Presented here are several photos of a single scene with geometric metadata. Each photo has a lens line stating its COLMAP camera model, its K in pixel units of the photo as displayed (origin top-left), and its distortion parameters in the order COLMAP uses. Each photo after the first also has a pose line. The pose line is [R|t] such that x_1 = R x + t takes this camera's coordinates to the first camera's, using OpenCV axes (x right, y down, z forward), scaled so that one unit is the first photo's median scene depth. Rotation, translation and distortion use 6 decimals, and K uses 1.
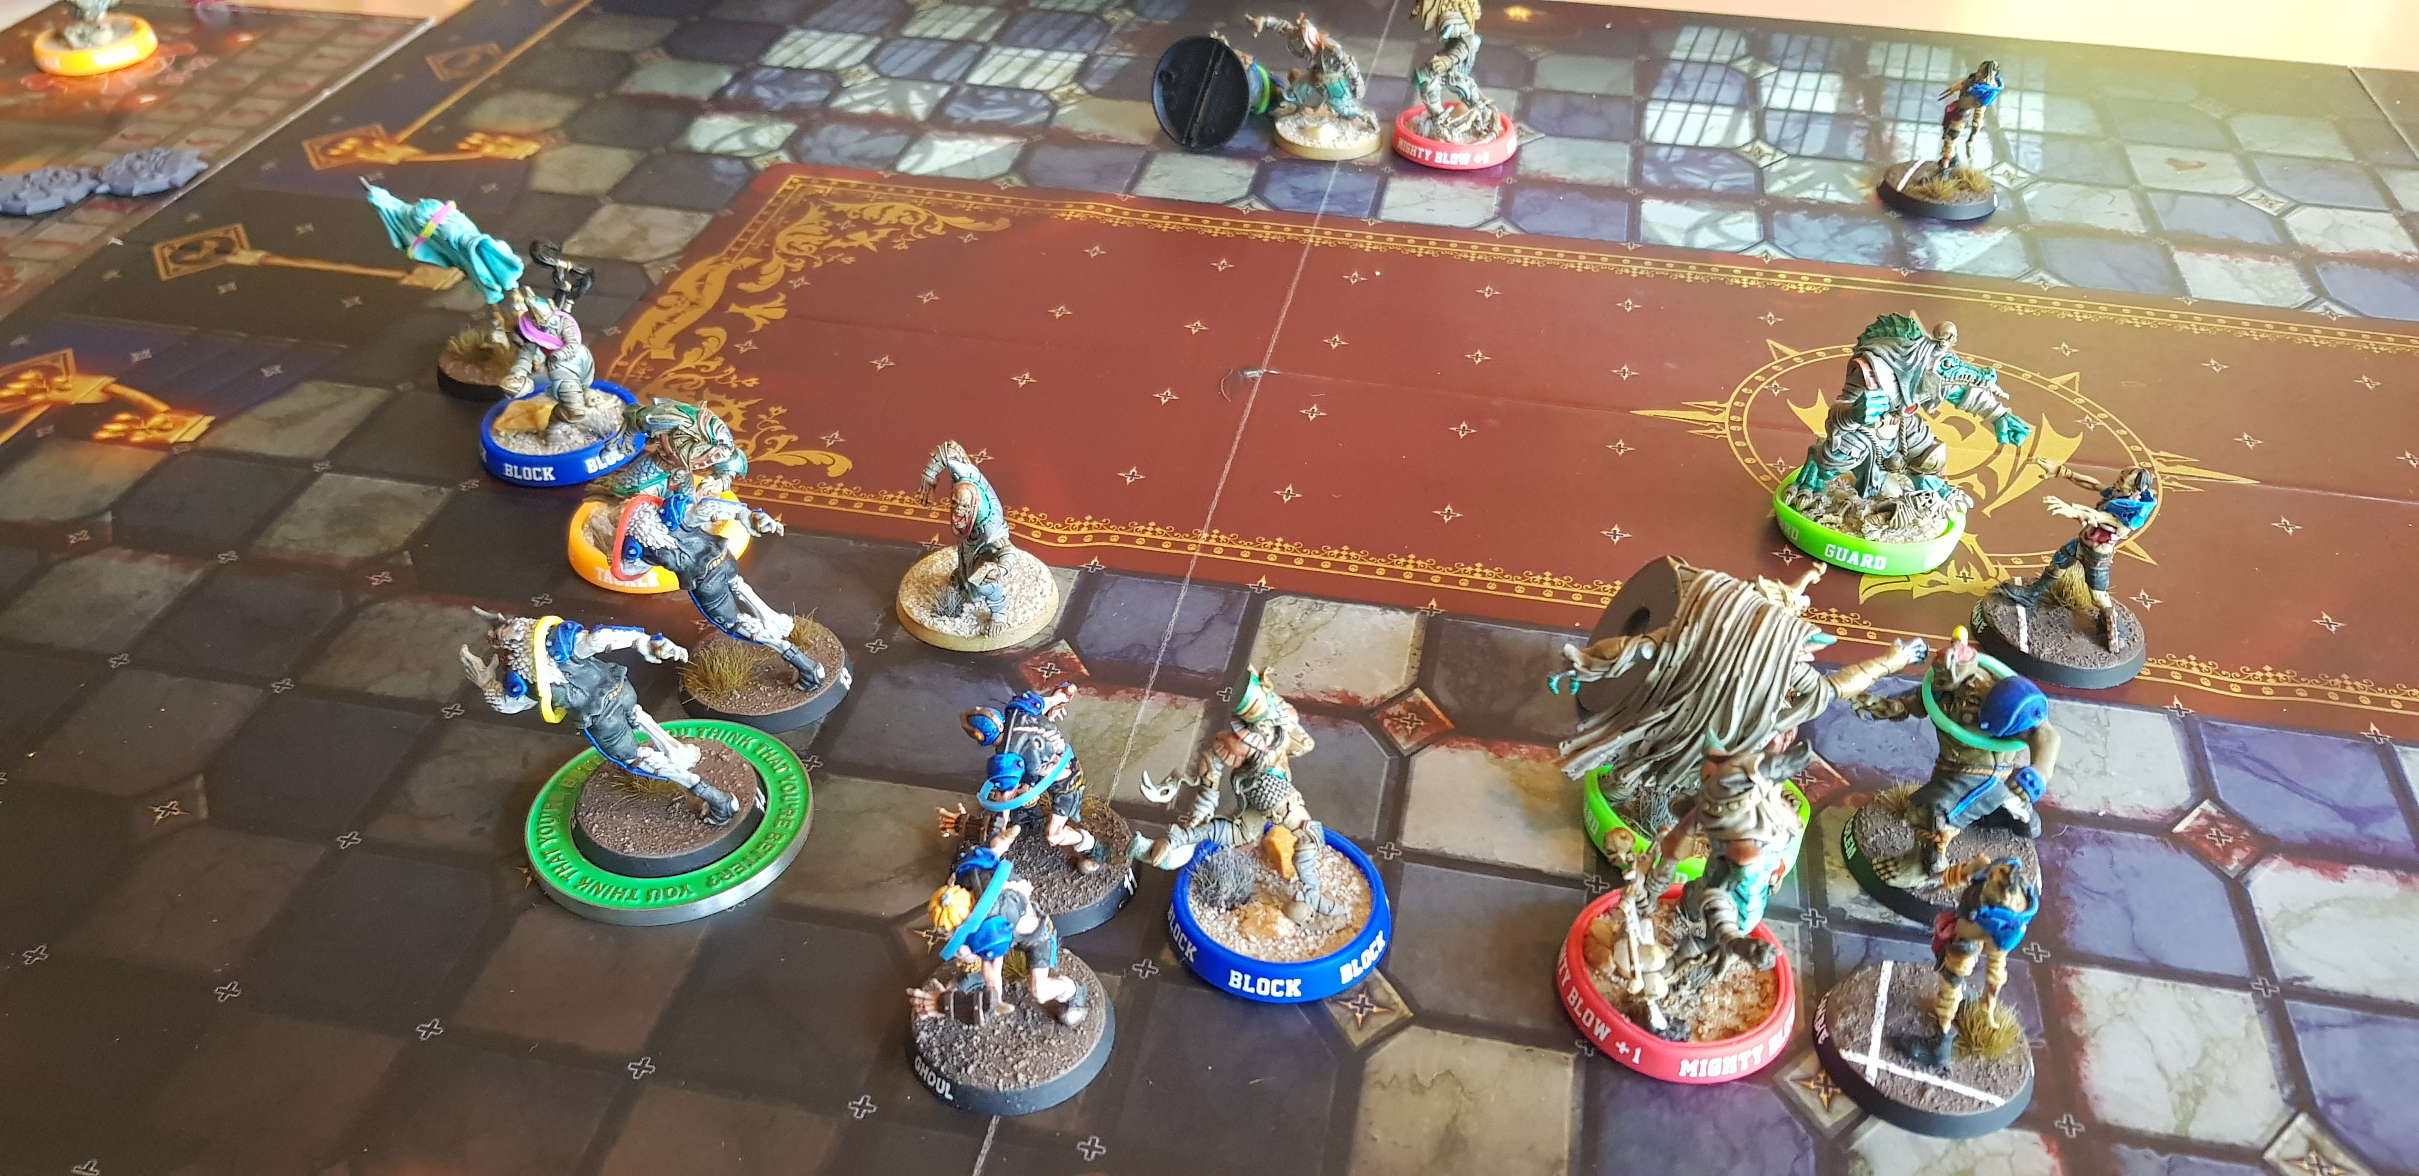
lens RADIAL K [[1997.1, 0, 1147.4], [0, 1997.1, 489.2], [0, 0, 1]] dist [0.083468, -0.201772]
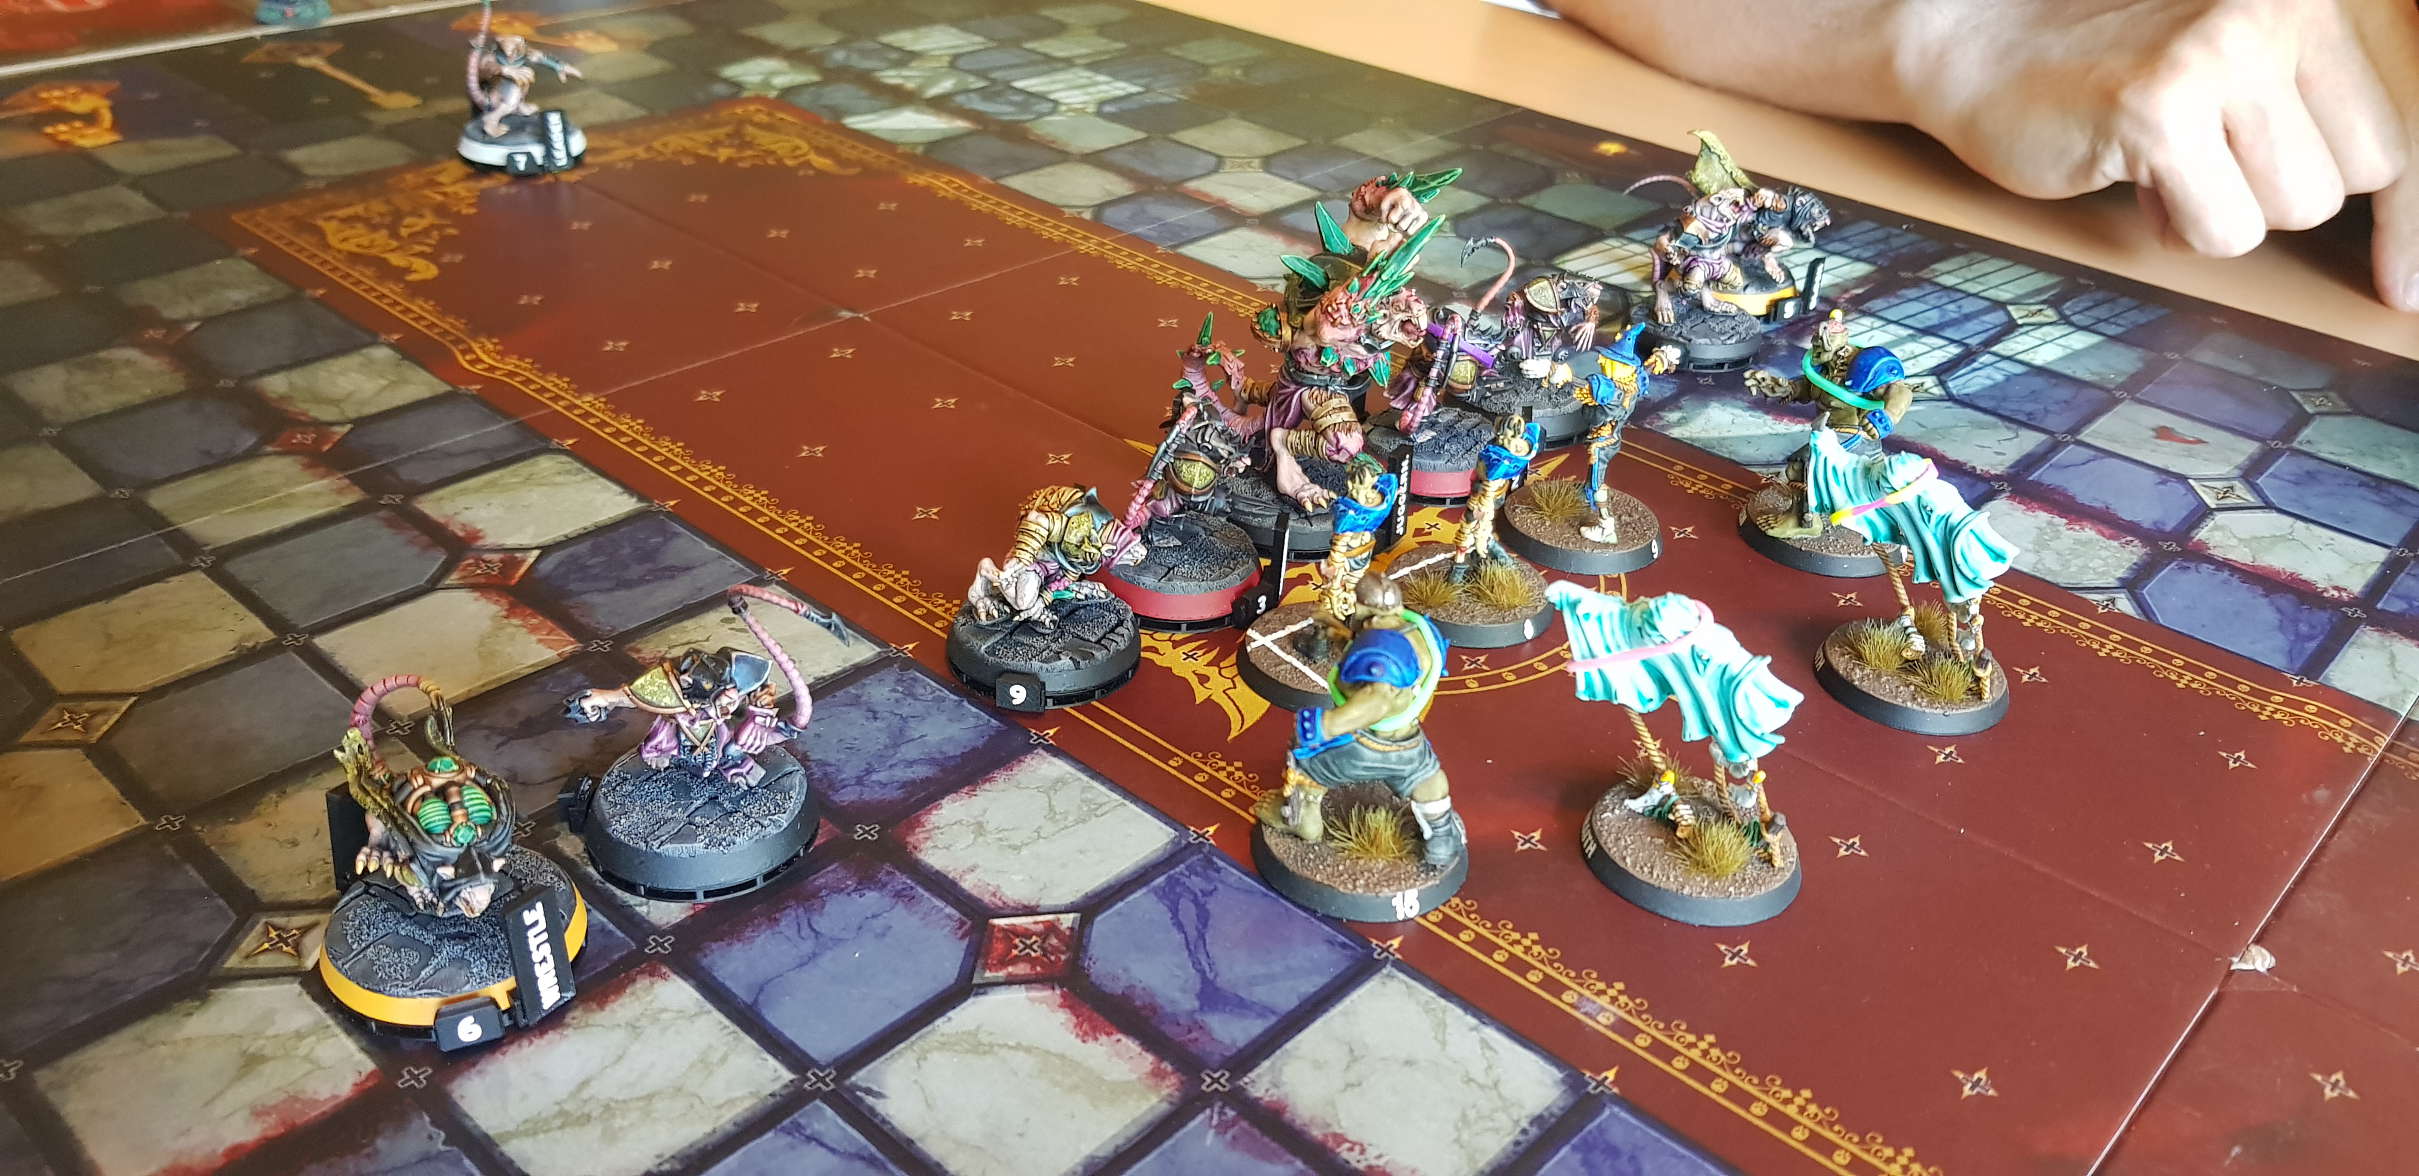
lens RADIAL K [[1954.0, 0, 1204.1], [0, 1954.0, 516.4], [0, 0, 1]] dist [0.068207, -0.174689]
pose [[0.861422, 0.273672, -0.427850, 0.562094], [-0.318227, 0.947378, -0.034724, 0.011695], [0.395833, 0.166065, 0.903182, 0.196265]]
